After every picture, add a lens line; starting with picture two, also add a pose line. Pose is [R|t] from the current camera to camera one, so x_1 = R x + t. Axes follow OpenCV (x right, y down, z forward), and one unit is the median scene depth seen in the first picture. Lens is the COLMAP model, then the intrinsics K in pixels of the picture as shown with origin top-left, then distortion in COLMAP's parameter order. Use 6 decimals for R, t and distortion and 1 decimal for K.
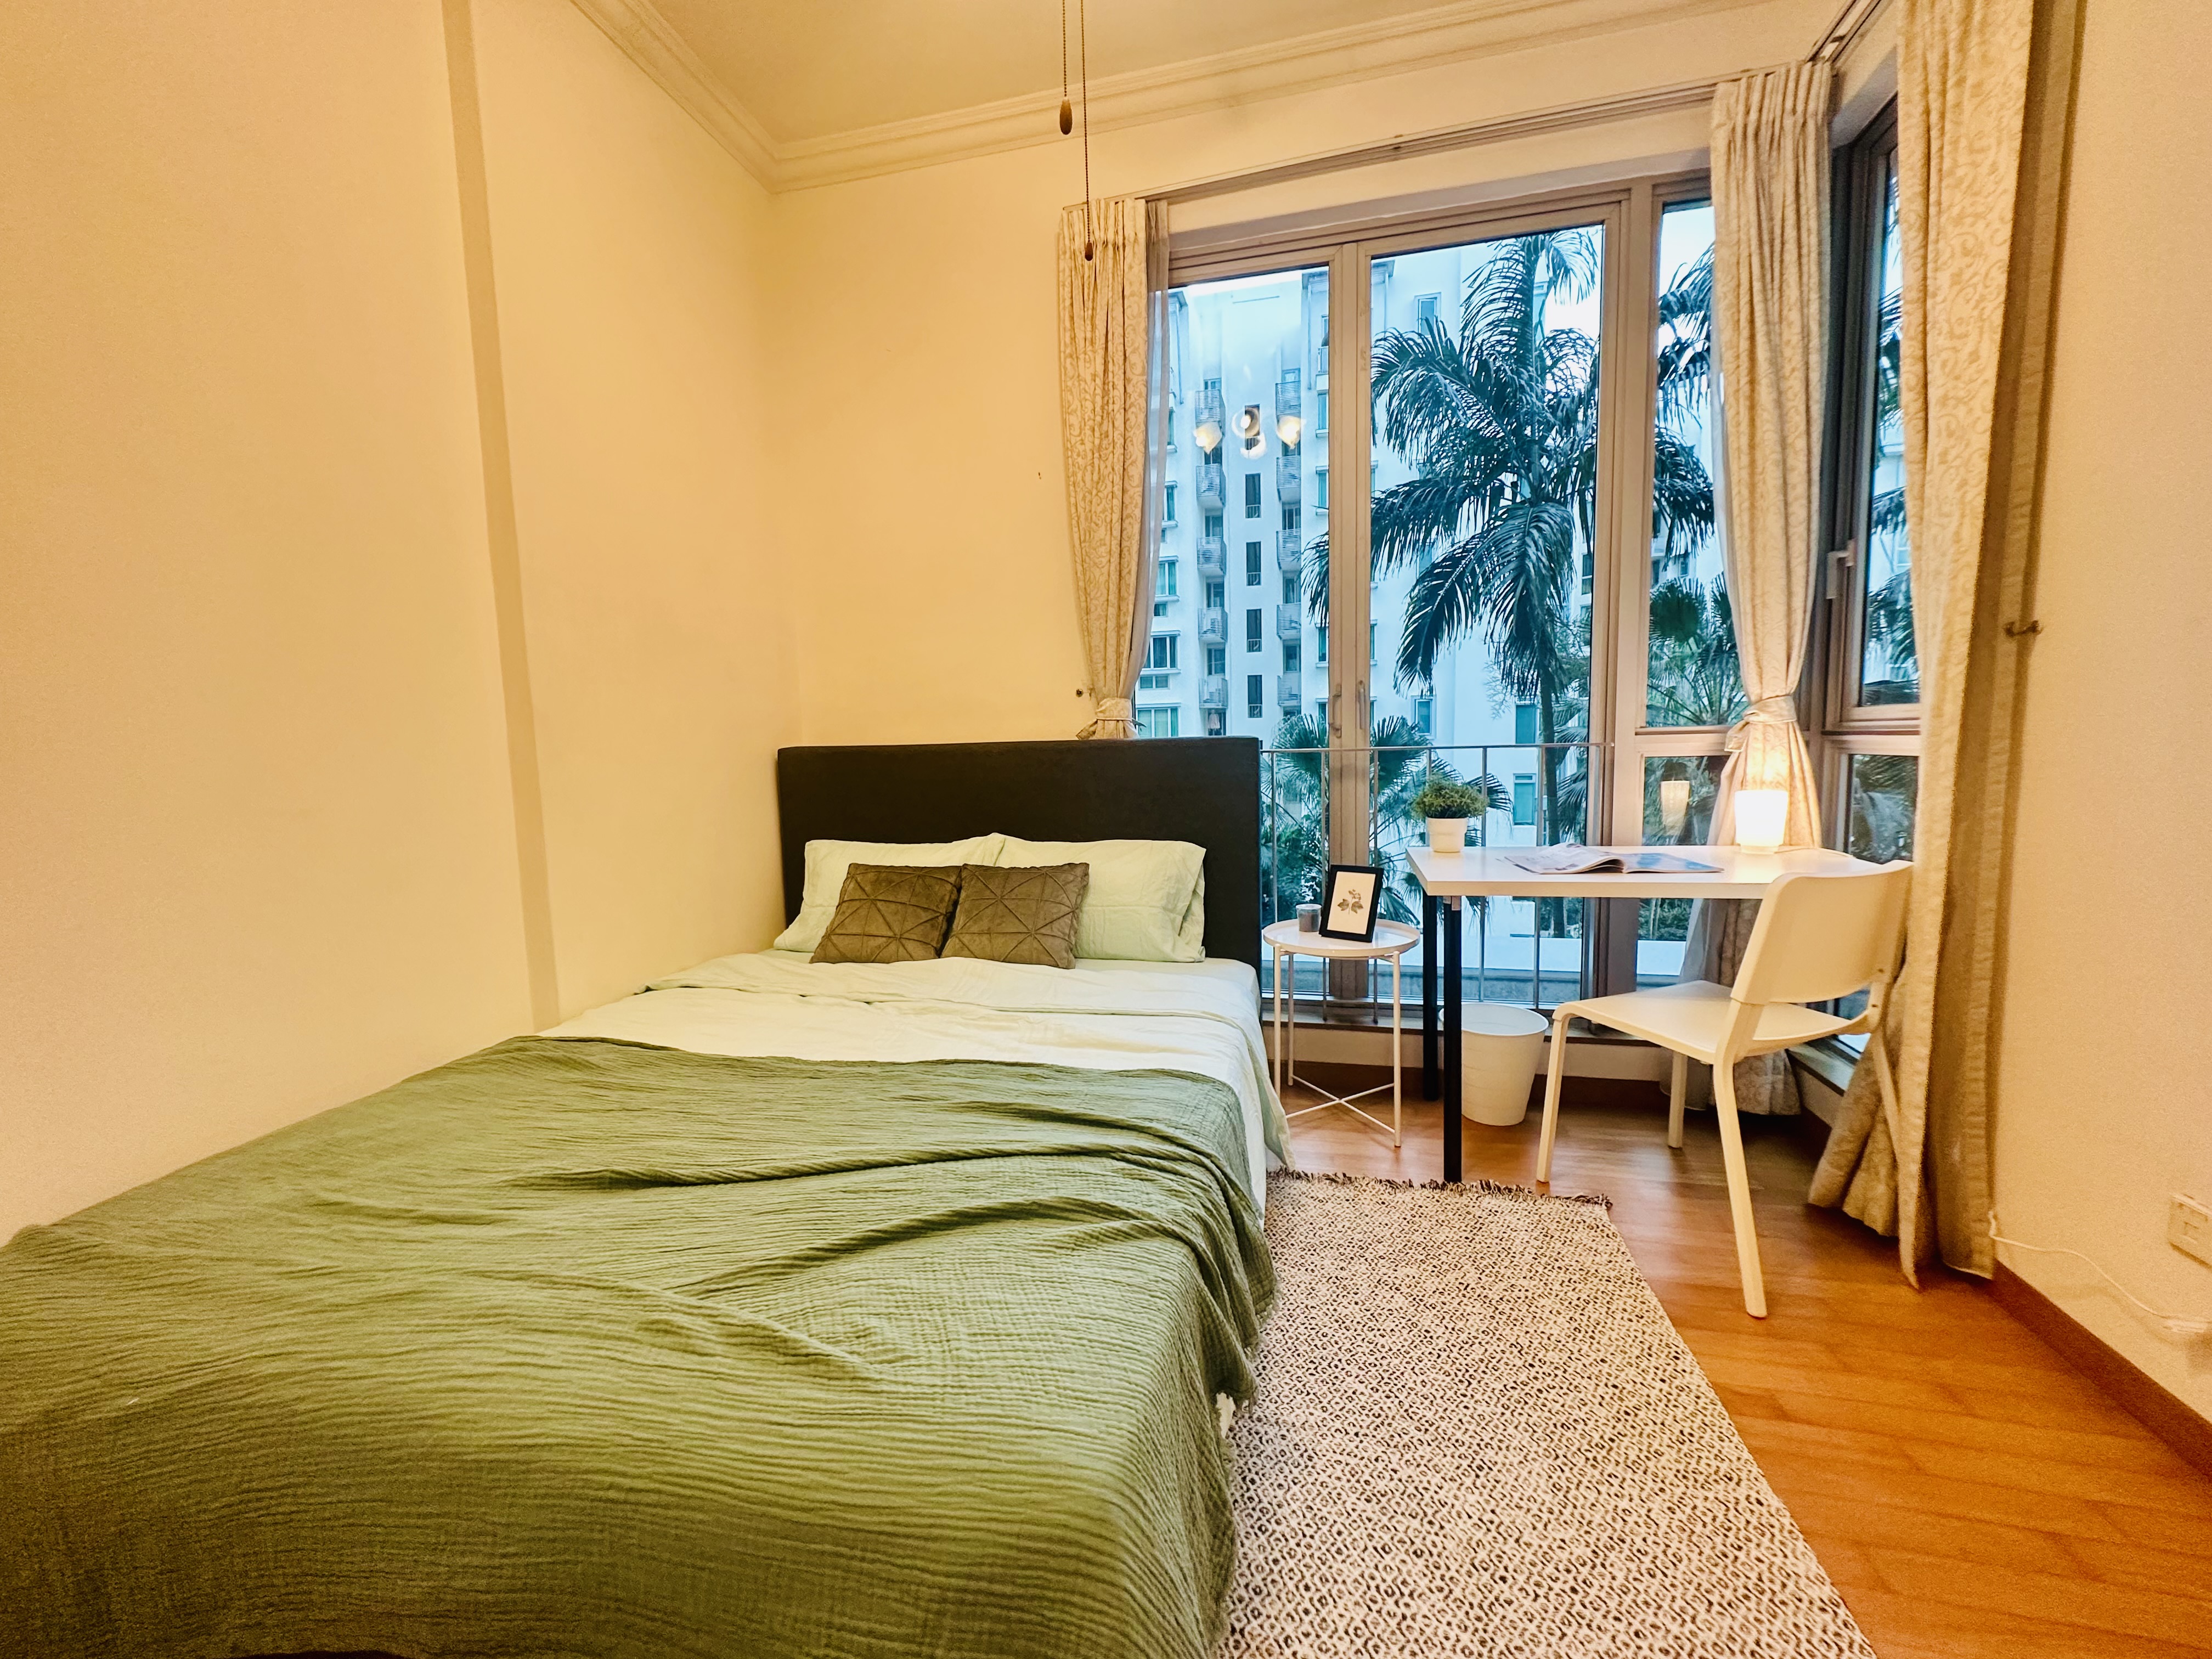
lens RADIAL K [[881.4, 0, 1112.1], [0, 881.4, 829.7], [0, 0, 1]] dist [-0.006776, 0.001468]
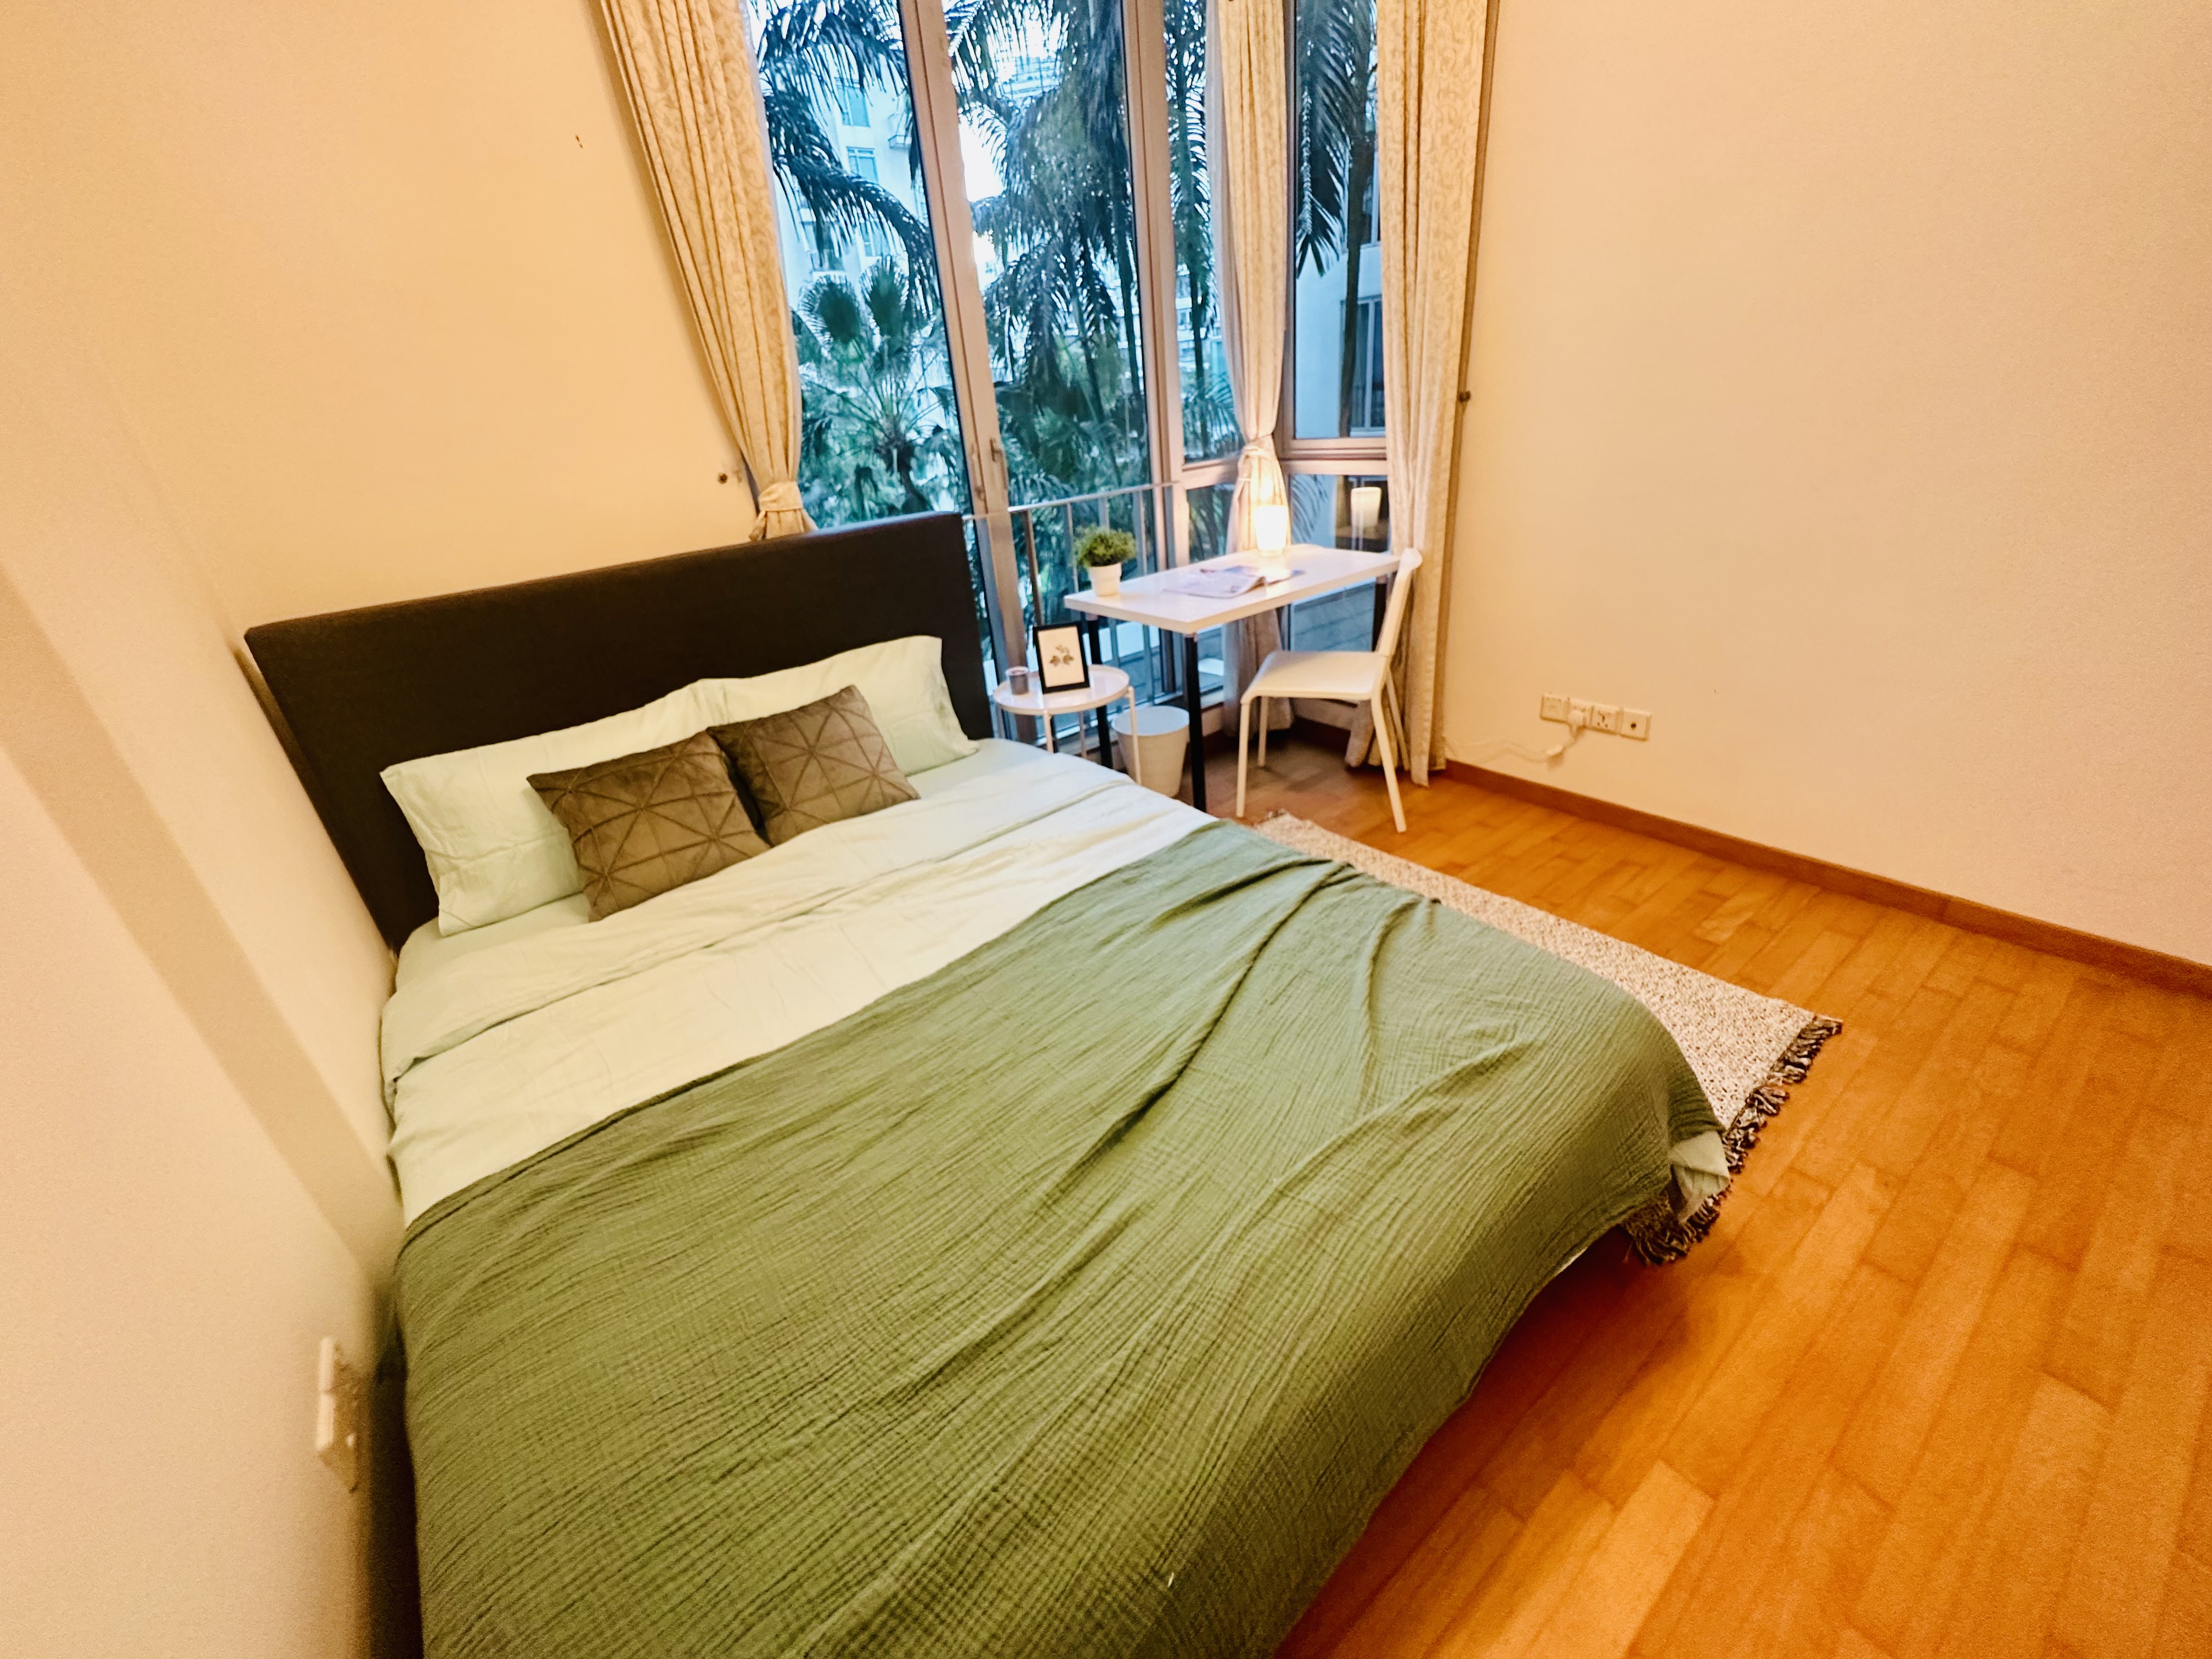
lens RADIAL K [[881.4, 0, 1111.1], [0, 881.4, 828.0], [0, 0, 1]] dist [-0.006776, 0.001468]
pose [[0.620791, -0.373961, 0.689036, -0.568290], [0.148200, 0.919031, 0.365265, -0.122573], [-0.769841, -0.124638, 0.625948, 0.238855]]
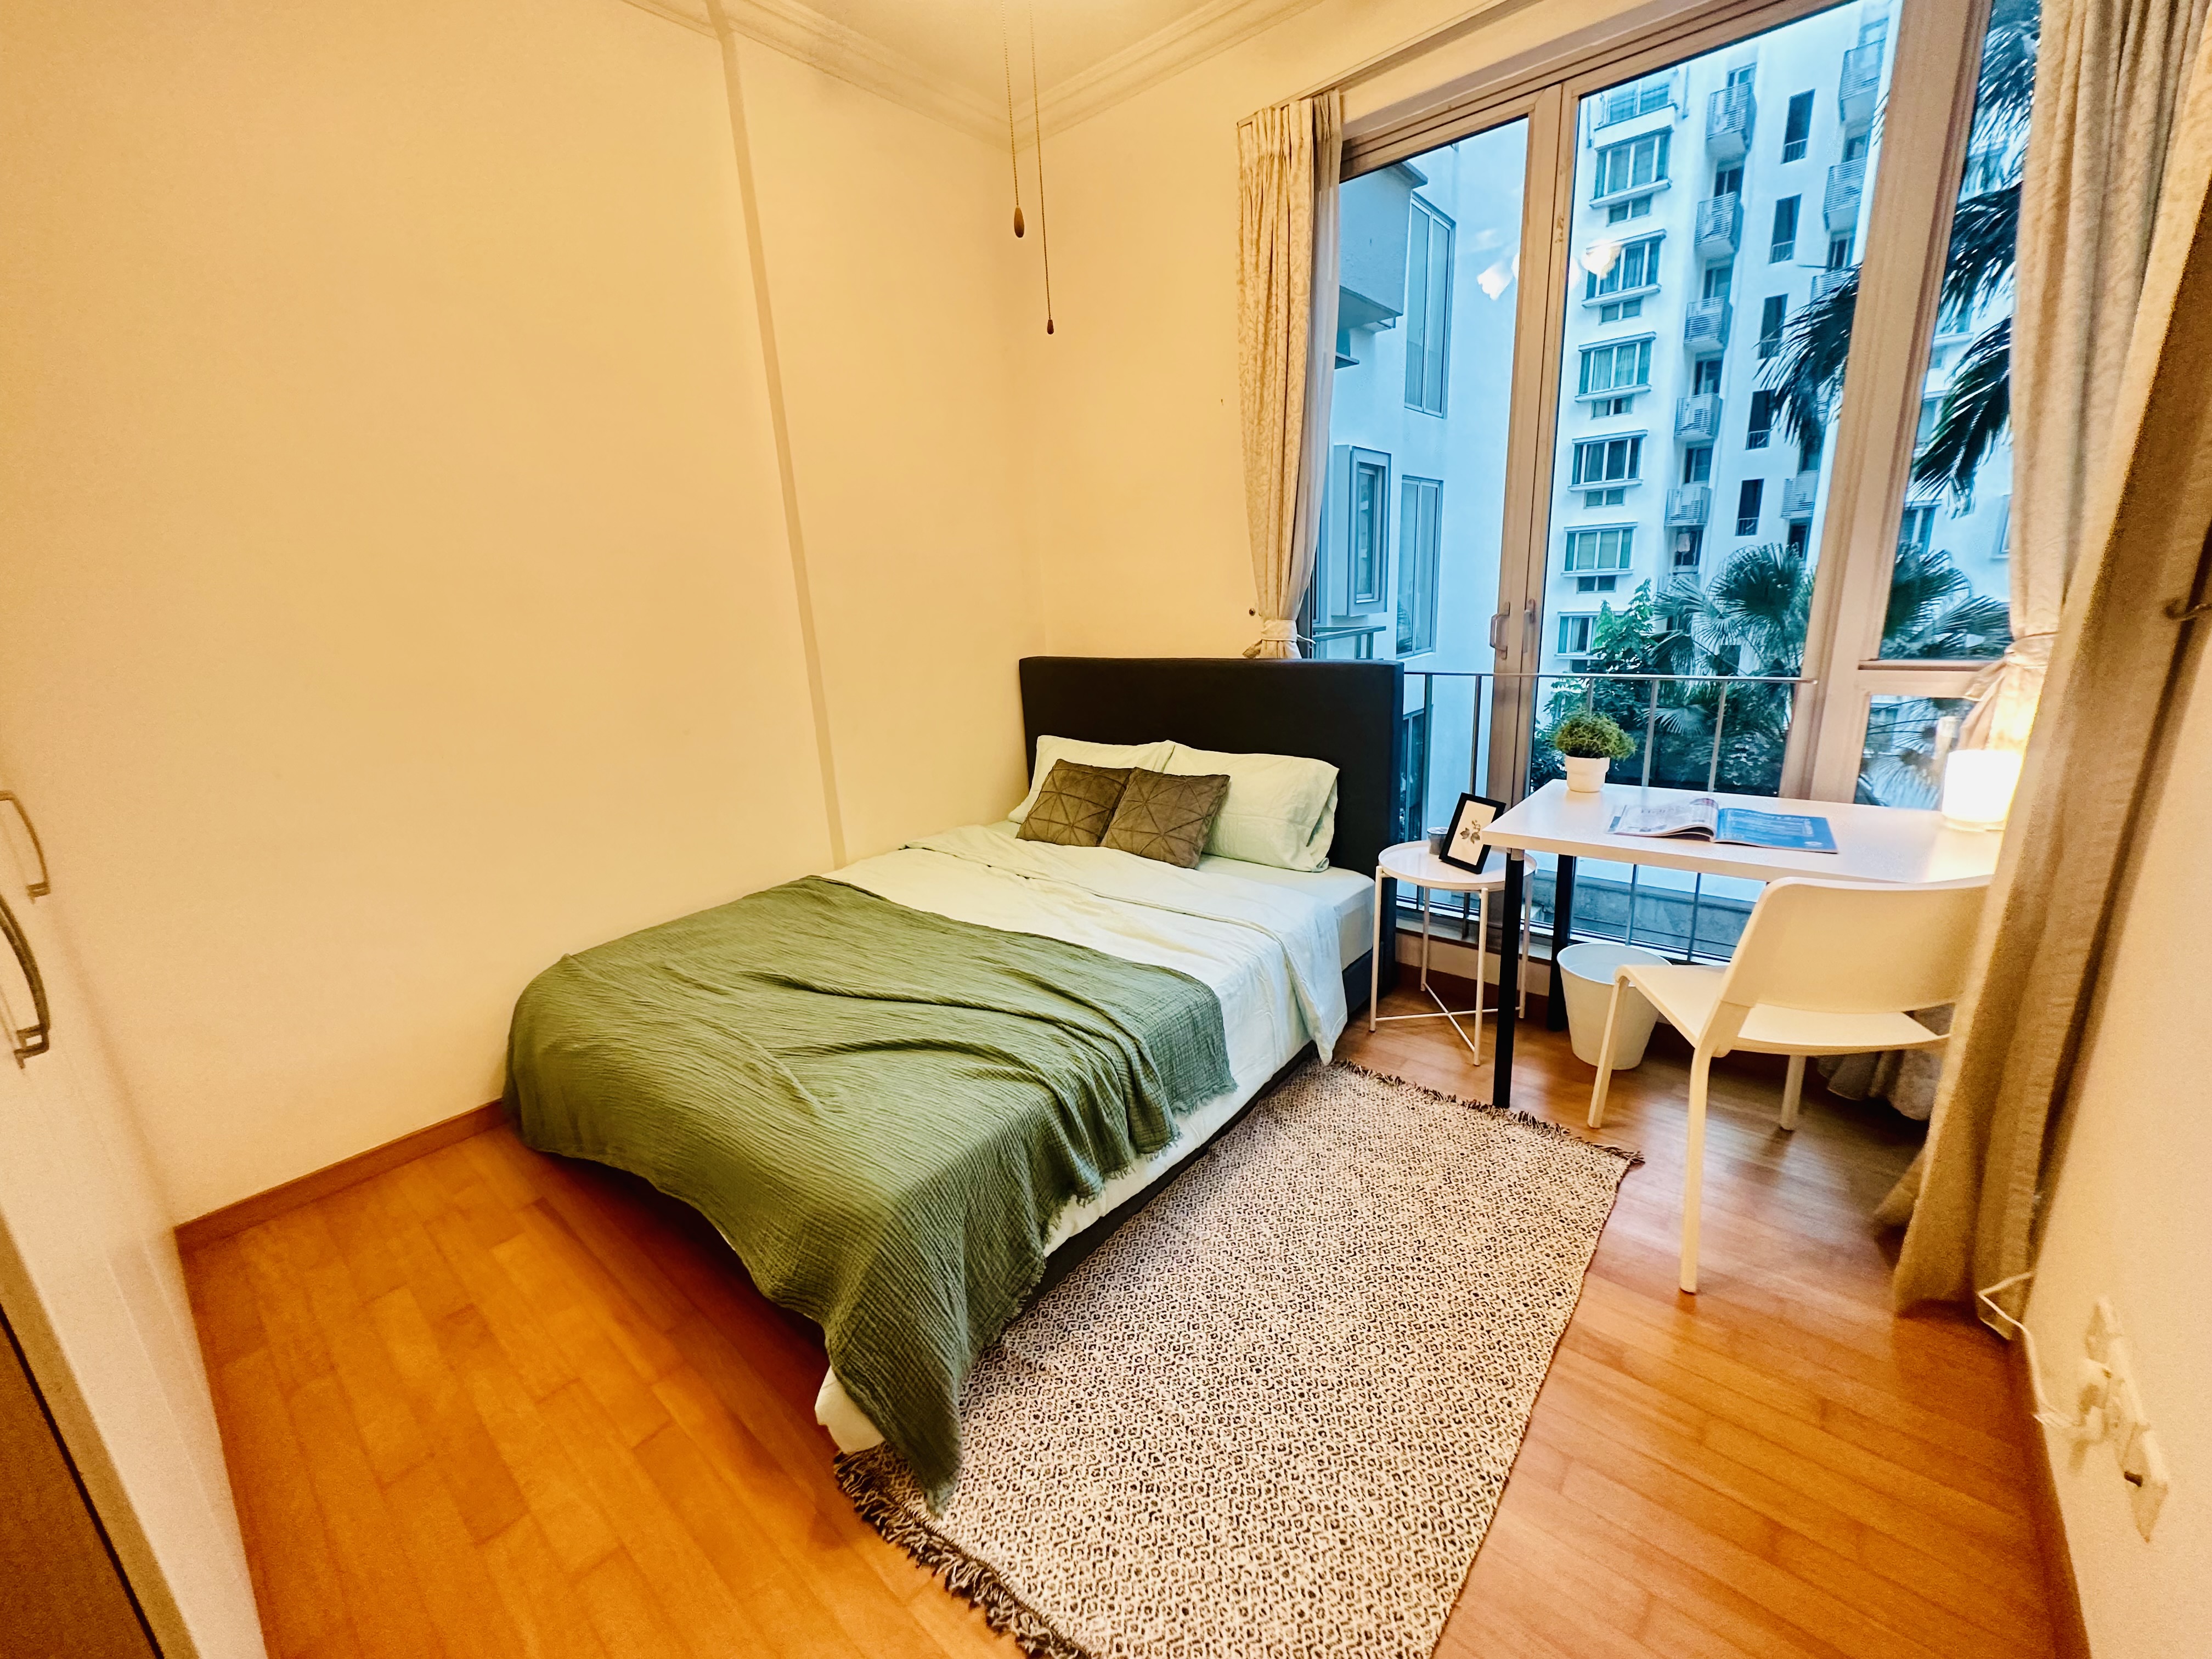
lens RADIAL K [[881.4, 0, 1111.6], [0, 881.4, 831.8], [0, 0, 1]] dist [-0.006776, 0.001468]
pose [[0.896376, 0.098785, -0.432148, 0.356734], [-0.016111, 0.981470, 0.190936, -0.111409], [0.443002, -0.164188, 0.881358, -0.085110]]
